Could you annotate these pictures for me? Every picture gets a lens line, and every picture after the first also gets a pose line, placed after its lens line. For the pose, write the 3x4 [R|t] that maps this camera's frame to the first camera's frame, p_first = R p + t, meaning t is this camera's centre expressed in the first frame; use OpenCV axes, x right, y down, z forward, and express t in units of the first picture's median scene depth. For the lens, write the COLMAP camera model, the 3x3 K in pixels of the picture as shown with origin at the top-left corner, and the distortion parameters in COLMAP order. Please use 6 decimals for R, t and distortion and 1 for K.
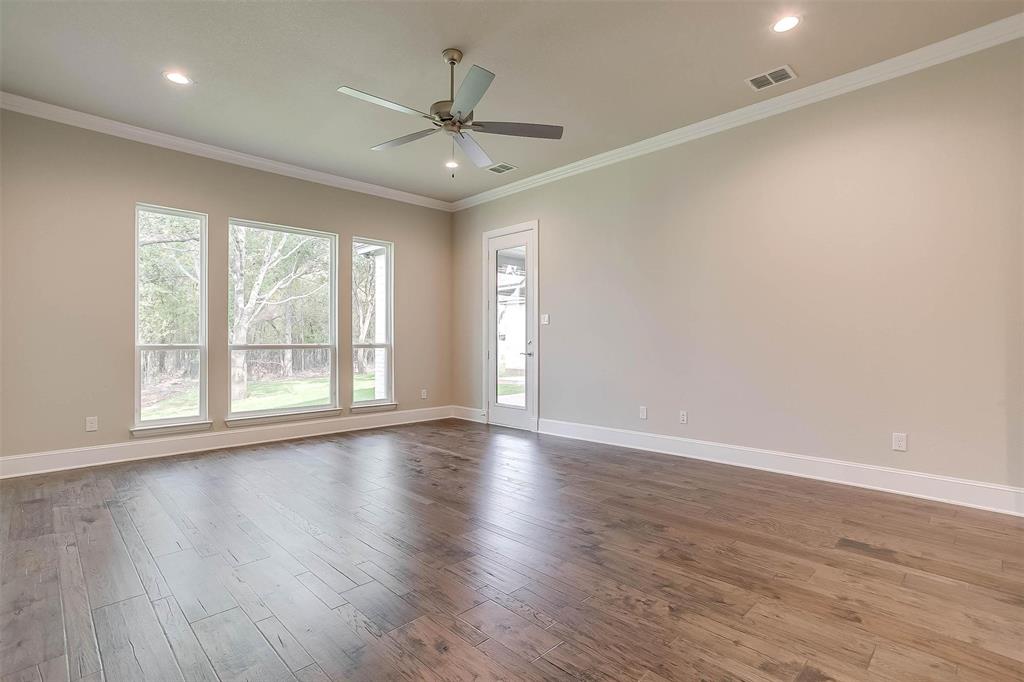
lens RADIAL K [[492.1, 0, 516.1], [0, 492.1, 333.1], [0, 0, 1]] dist [-0.019884, 0.016265]
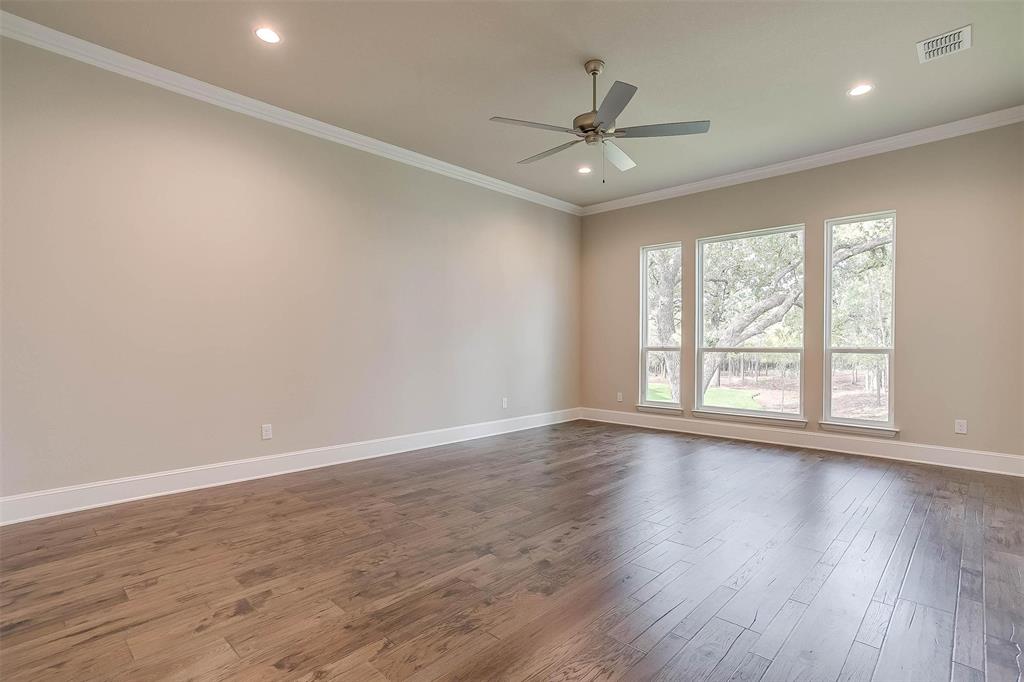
lens RADIAL K [[492.1, 0, 514.2], [0, 492.1, 346.8], [0, 0, 1]] dist [-0.019884, 0.016265]
pose [[0.016899, 0.007331, -0.999830, 0.683705], [0.018440, 0.999801, 0.007643, 0.004812], [0.999687, -0.018566, 0.016761, 0.613411]]
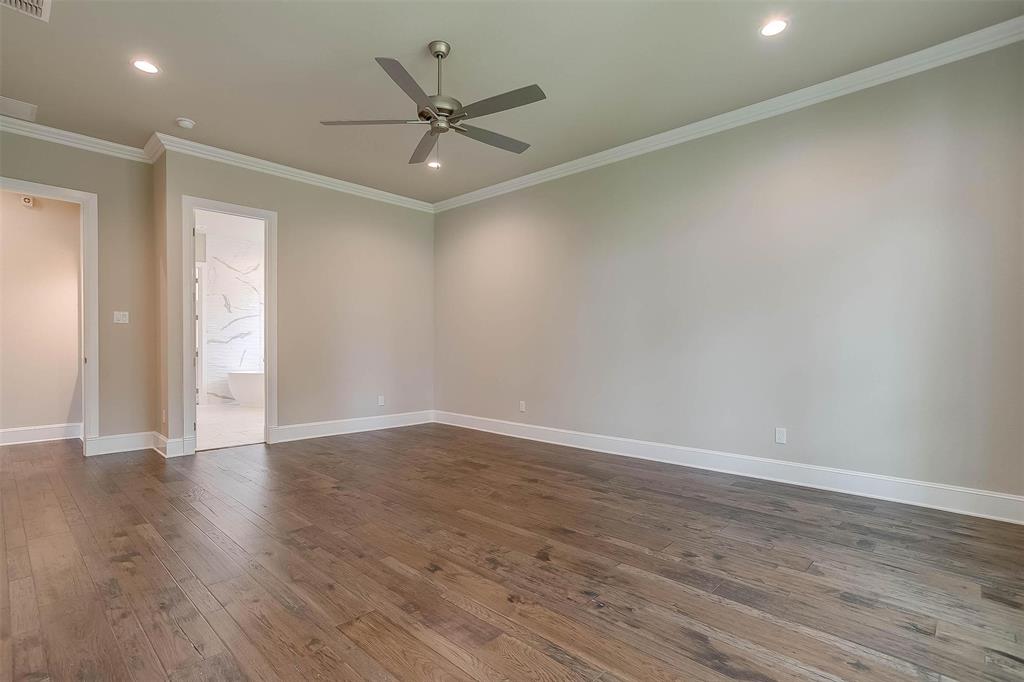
lens RADIAL K [[492.1, 0, 516.1], [0, 492.1, 345.2], [0, 0, 1]] dist [-0.019884, 0.016265]
pose [[-0.999493, -0.003932, -0.031583, -0.188905], [-0.003159, 0.999695, -0.024484, 0.029969], [0.031670, -0.024372, -0.999201, 1.492842]]
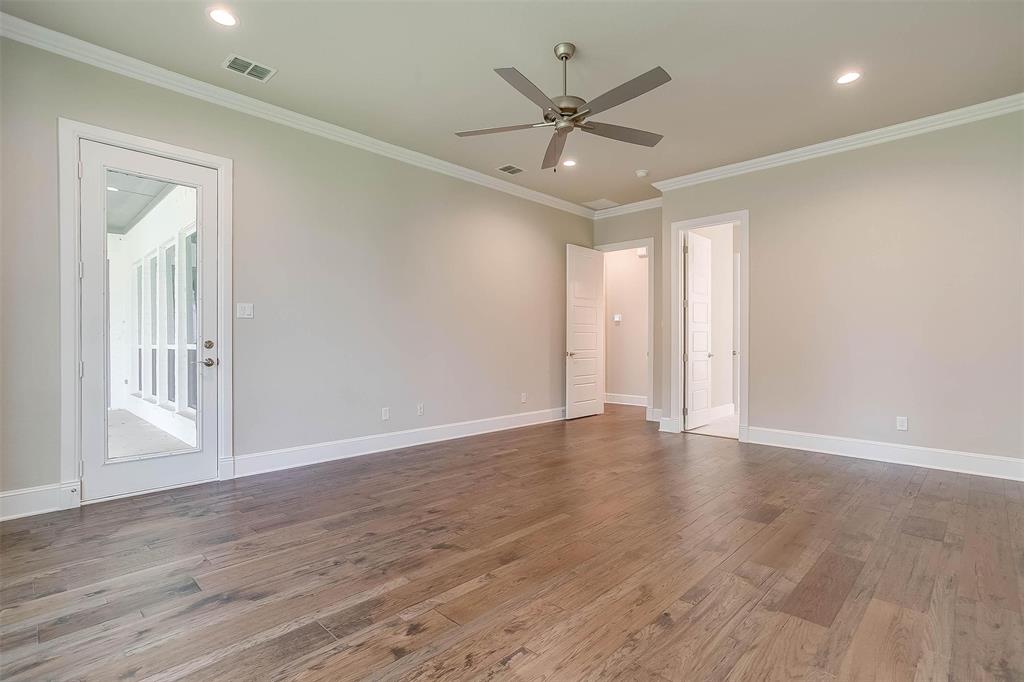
lens RADIAL K [[492.1, 0, 513.6], [0, 492.1, 342.2], [0, 0, 1]] dist [-0.019884, 0.016265]
pose [[-0.011339, 0.002914, 0.999931, -0.838780], [-0.021335, 0.999767, -0.003156, 0.014209], [-0.999708, -0.021369, -0.011274, 0.838708]]
